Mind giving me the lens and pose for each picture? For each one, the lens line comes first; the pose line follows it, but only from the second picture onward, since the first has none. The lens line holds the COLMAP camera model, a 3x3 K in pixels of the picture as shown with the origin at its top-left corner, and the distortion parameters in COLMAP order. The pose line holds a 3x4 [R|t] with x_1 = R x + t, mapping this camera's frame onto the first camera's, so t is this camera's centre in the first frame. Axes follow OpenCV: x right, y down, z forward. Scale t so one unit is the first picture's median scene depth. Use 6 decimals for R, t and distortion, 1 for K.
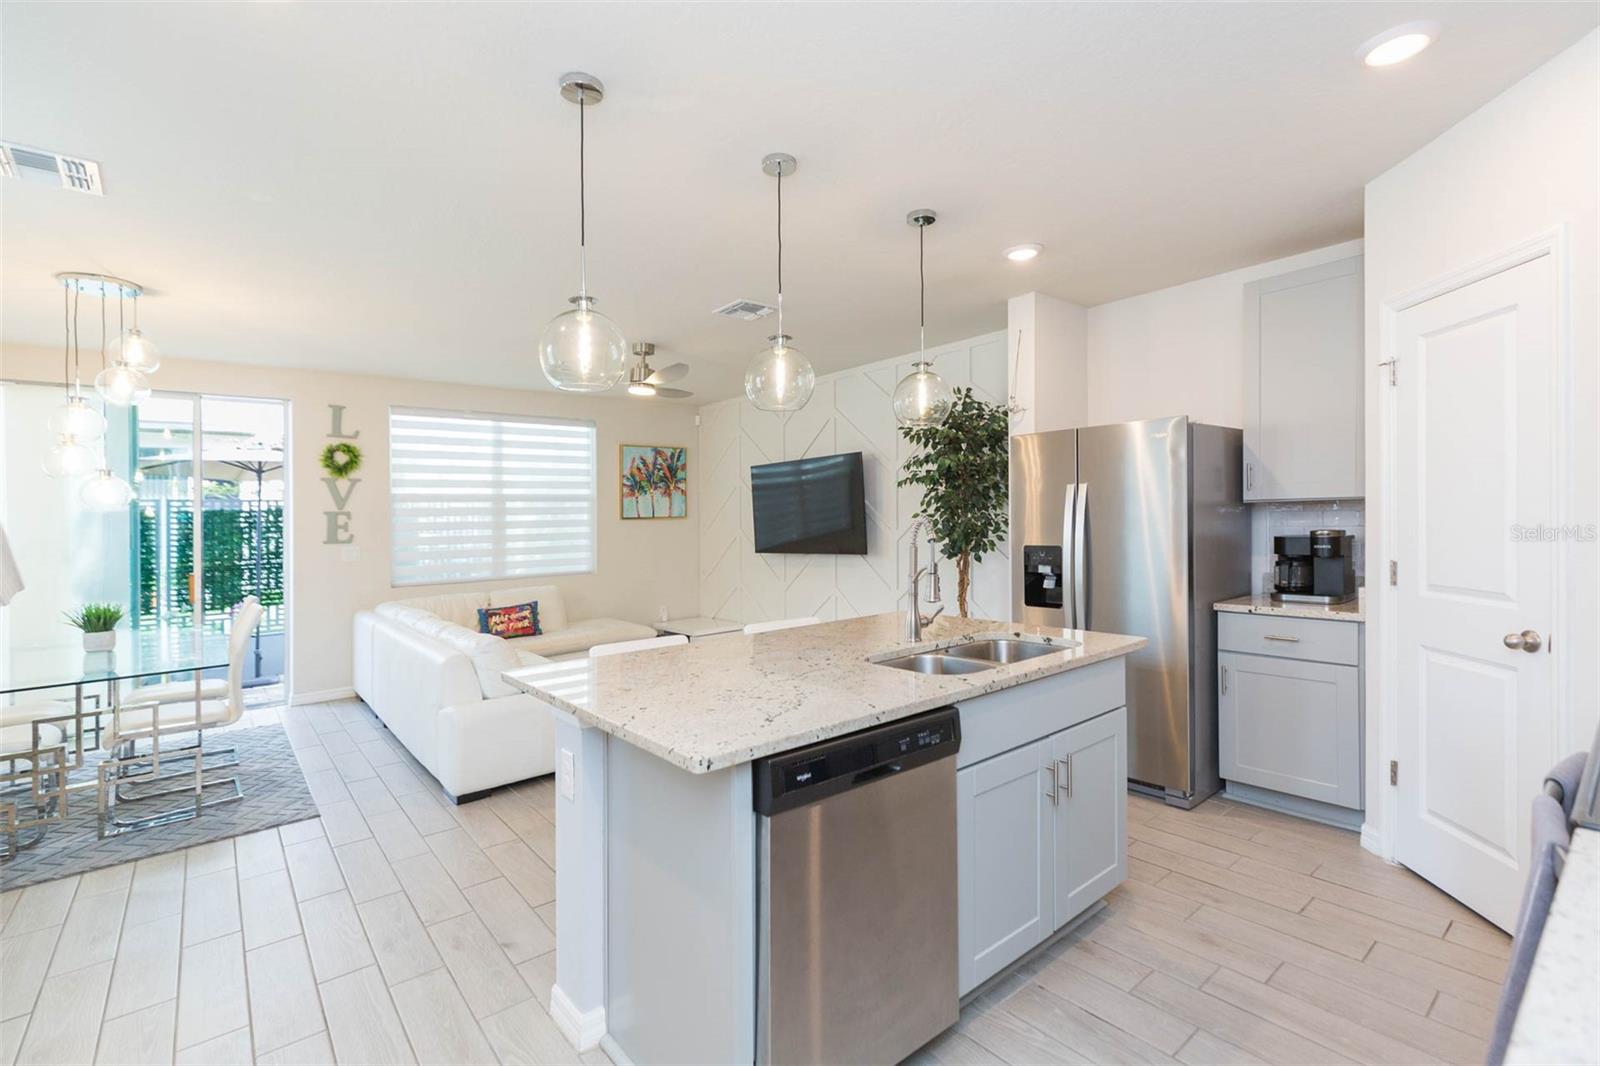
lens RADIAL K [[717.8, 0, 798.5], [0, 717.8, 548.7], [0, 0, 1]] dist [0.000162, 0.000323]
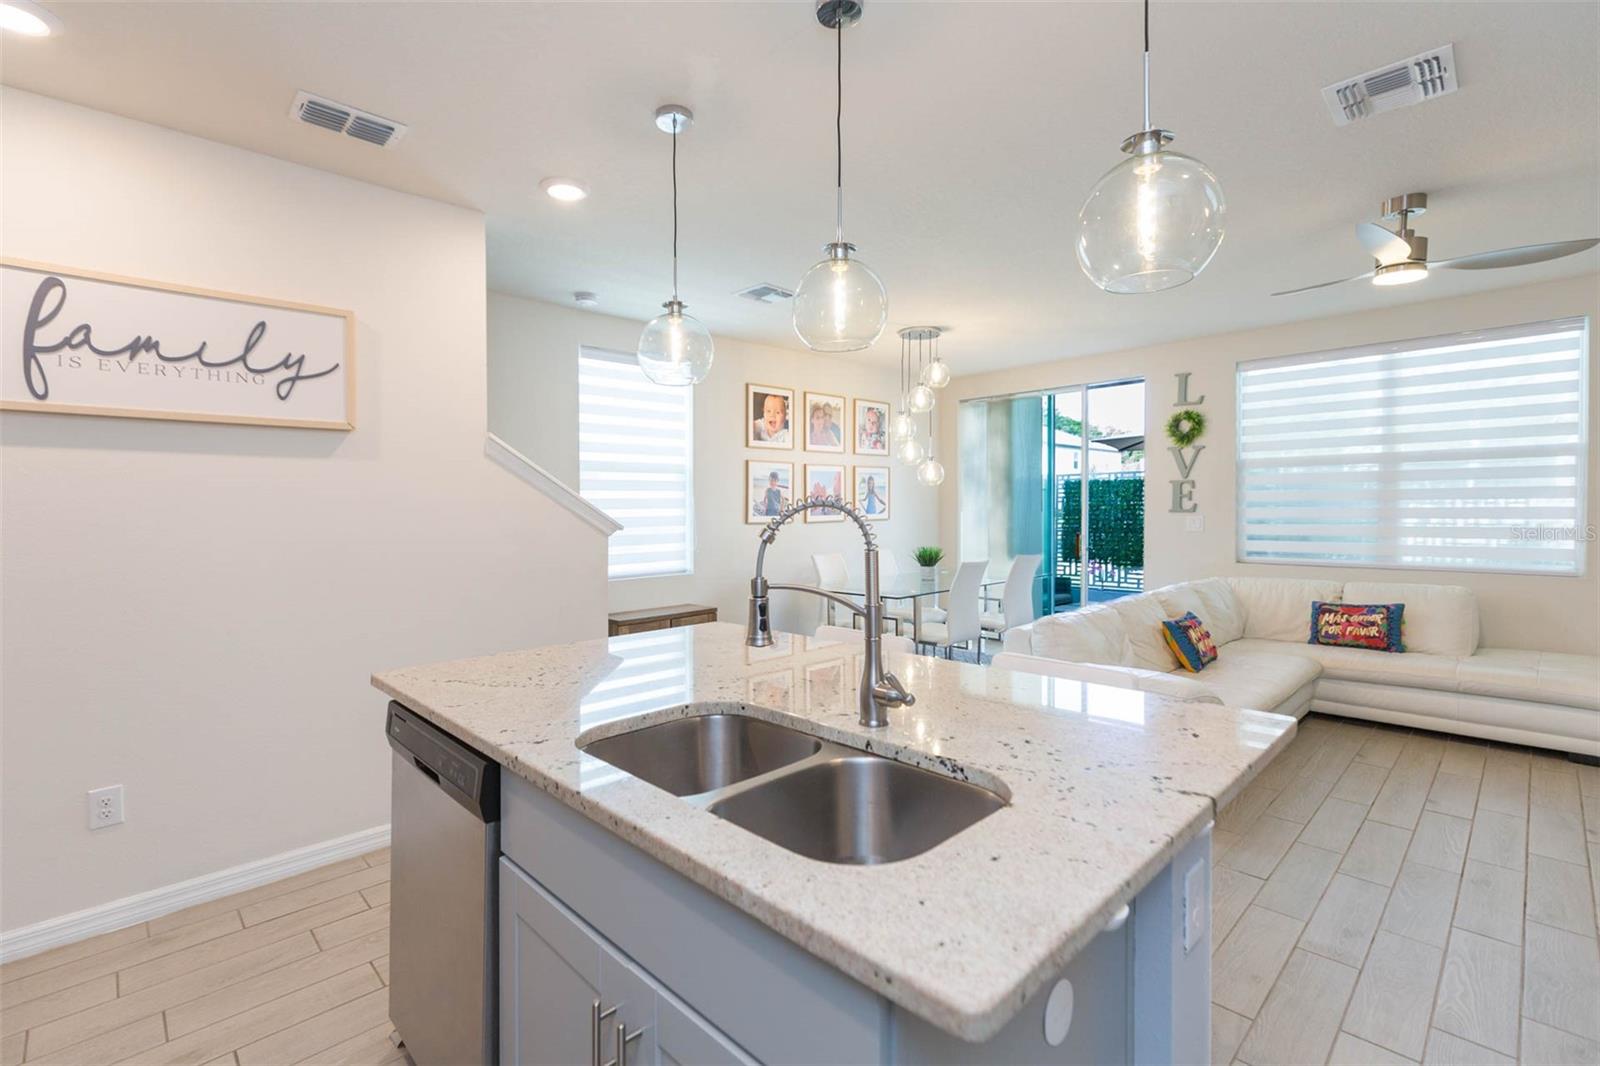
lens RADIAL K [[726.4, 0, 818.9], [0, 726.4, 530.3], [0, 0, 1]] dist [0.014499, -0.000205]
pose [[0.096144, 0.058929, -0.993622, 0.388013], [-0.032571, 0.997898, 0.056031, -0.027658], [0.994834, 0.026977, 0.097861, 0.489598]]
